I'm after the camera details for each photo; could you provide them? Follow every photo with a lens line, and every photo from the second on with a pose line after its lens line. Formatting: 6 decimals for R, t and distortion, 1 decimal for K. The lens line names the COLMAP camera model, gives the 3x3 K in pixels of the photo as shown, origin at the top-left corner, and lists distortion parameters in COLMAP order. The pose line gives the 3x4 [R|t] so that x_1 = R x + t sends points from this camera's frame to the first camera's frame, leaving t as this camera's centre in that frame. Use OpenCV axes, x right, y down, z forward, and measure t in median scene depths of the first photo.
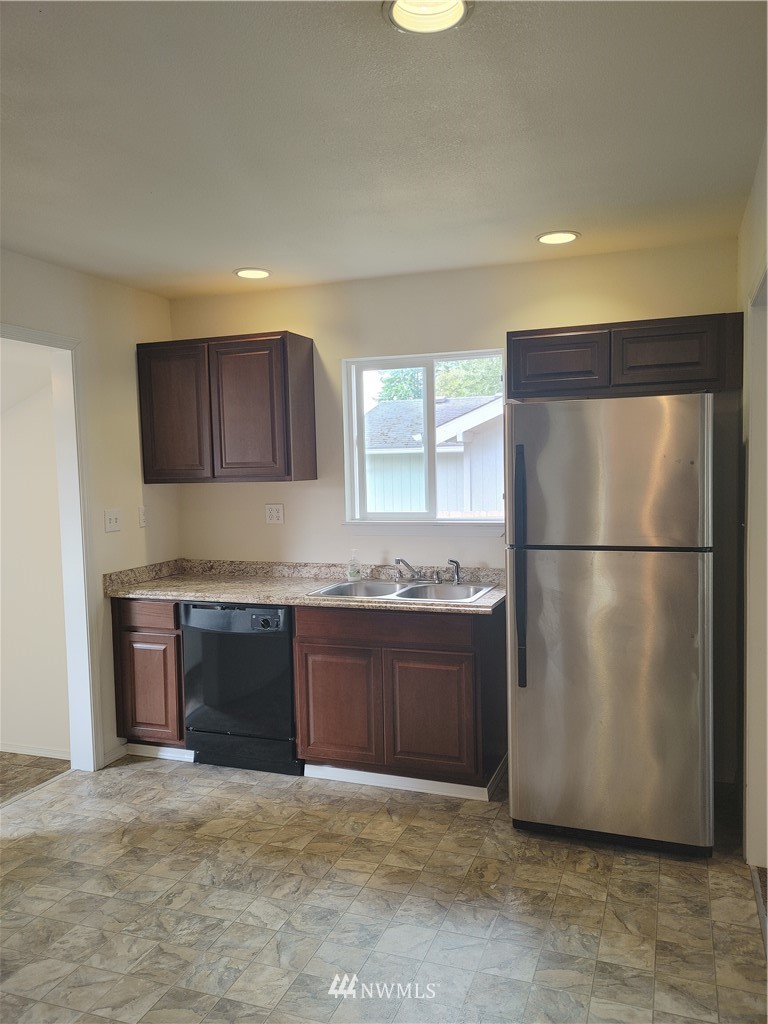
lens RADIAL K [[781.4, 0, 385.9], [0, 781.4, 504.3], [0, 0, 1]] dist [0.028145, -0.018344]
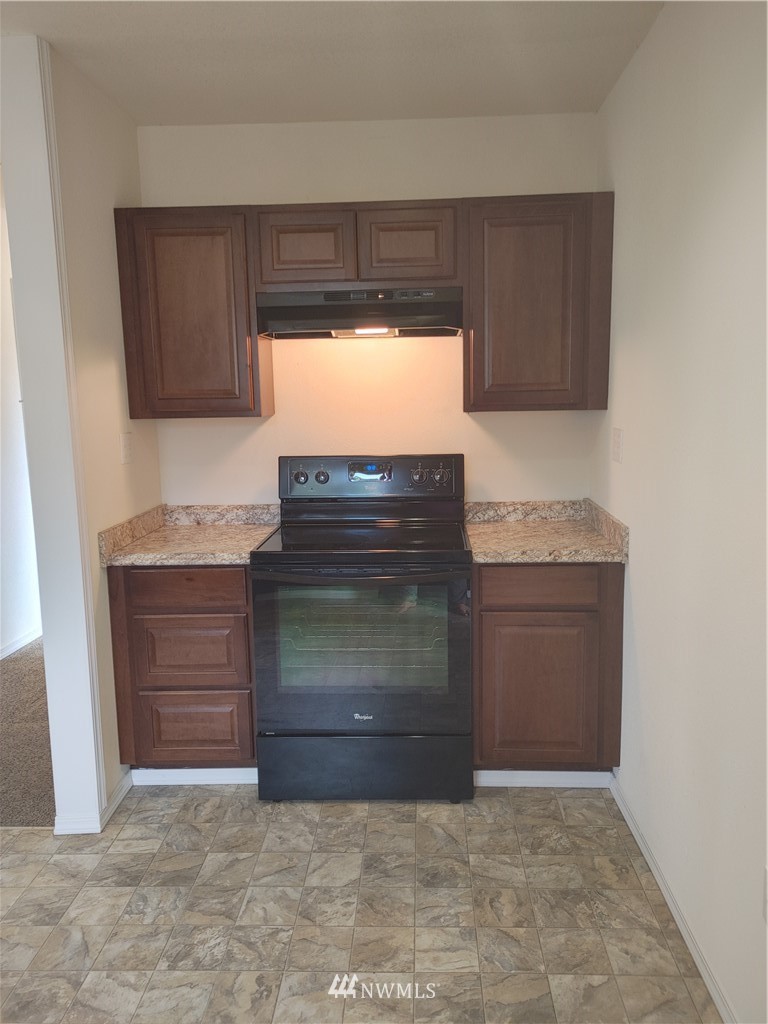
lens RADIAL K [[781.4, 0, 392.2], [0, 781.4, 508.8], [0, 0, 1]] dist [0.028145, -0.018344]
pose [[-0.949671, 0.084216, -0.301715, -0.066518], [0.018455, 0.976552, 0.214491, -0.067185], [0.312704, 0.198128, -0.928957, 1.586787]]
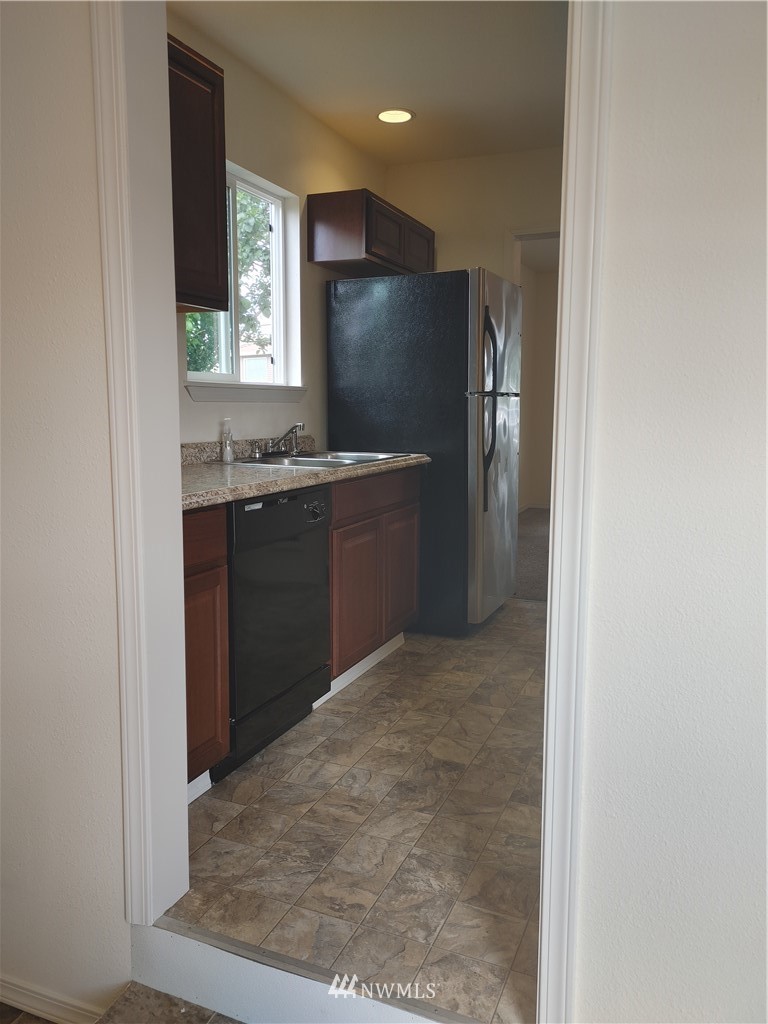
lens RADIAL K [[781.4, 0, 388.7], [0, 781.4, 516.8], [0, 0, 1]] dist [0.028145, -0.018344]
pose [[0.048374, -0.124044, 0.991097, -0.935885], [0.045198, 0.991514, 0.121891, 0.079996], [-0.997806, 0.038900, 0.053570, 0.989364]]
